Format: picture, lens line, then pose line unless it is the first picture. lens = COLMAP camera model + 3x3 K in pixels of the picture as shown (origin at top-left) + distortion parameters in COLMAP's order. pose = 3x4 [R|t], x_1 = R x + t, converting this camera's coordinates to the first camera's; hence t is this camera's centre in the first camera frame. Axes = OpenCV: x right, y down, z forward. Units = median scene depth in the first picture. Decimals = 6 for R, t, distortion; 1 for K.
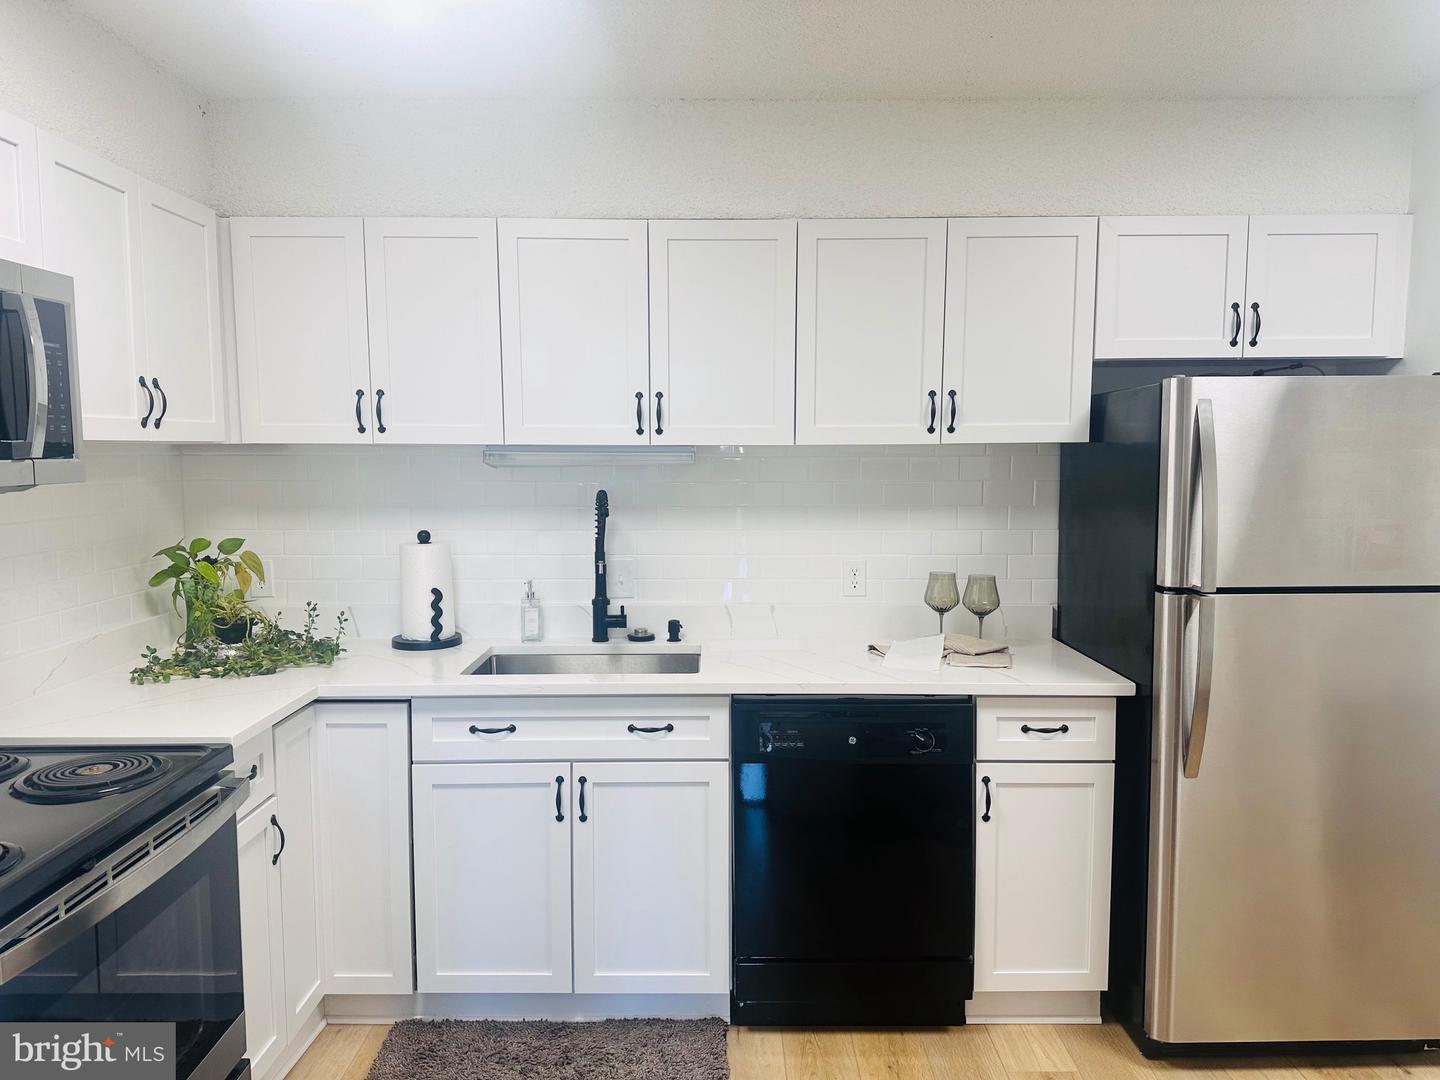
lens RADIAL K [[1013.8, 0, 719.1], [0, 1013.8, 542.1], [0, 0, 1]] dist [0.092723, -0.121070]
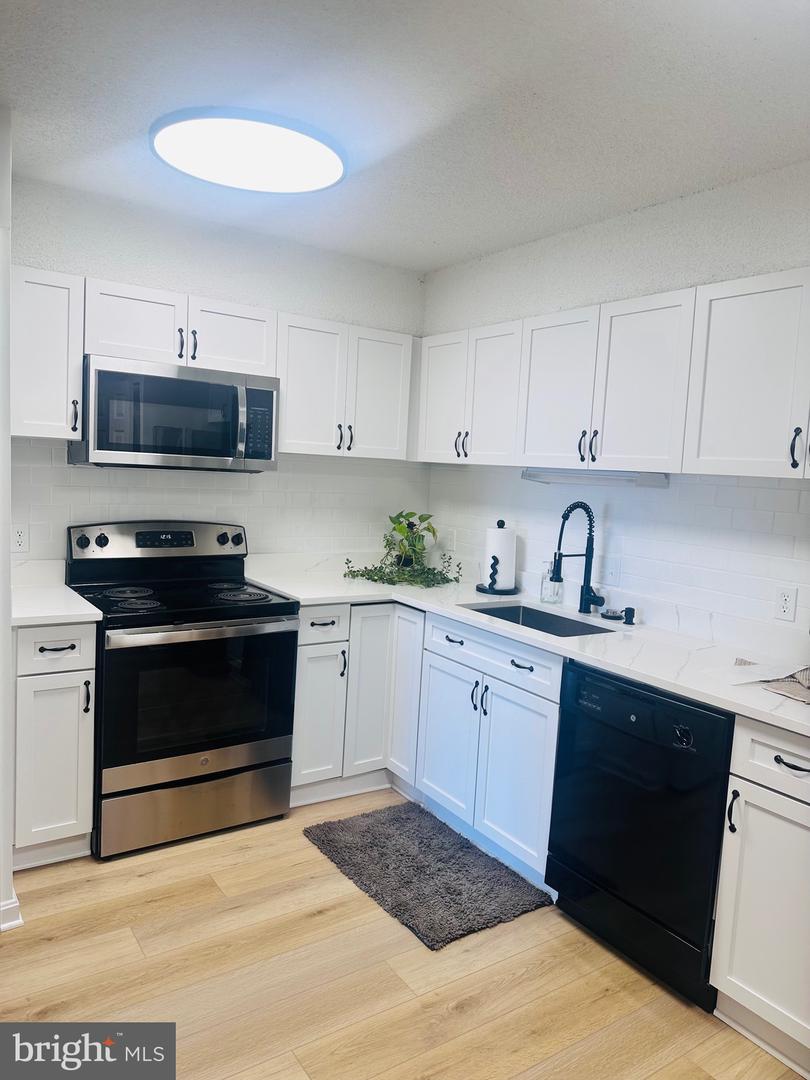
lens RADIAL K [[760.3, 0, 404.3], [0, 760.3, 533.3], [0, 0, 1]] dist [0.092723, -0.121070]
pose [[0.558003, 0.108291, -0.822743, 0.682880], [-0.133072, 0.990295, 0.040092, -0.020523], [0.819100, 0.087112, 0.566998, 0.237693]]
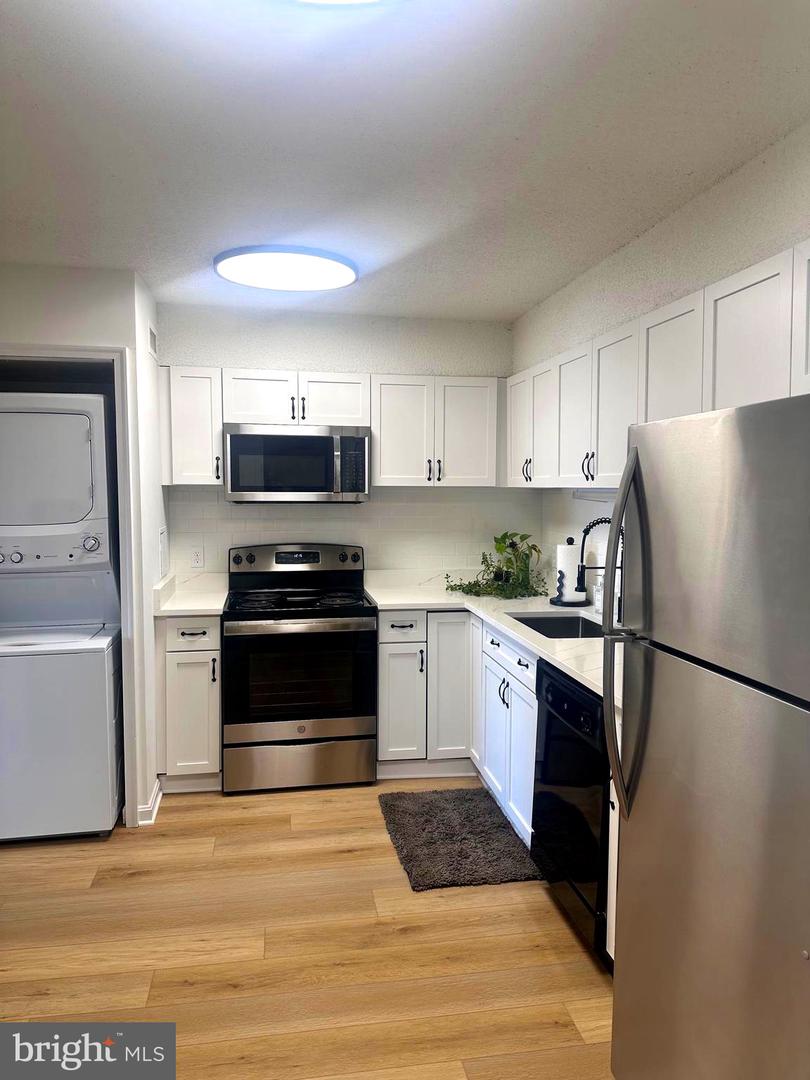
lens RADIAL K [[760.3, 0, 401.8], [0, 760.3, 531.9], [0, 0, 1]] dist [0.092723, -0.121070]
pose [[0.158602, 0.062144, -0.985385, 1.054648], [-0.097515, 0.994124, 0.047000, -0.060272], [0.982515, 0.088636, 0.163730, 0.580971]]
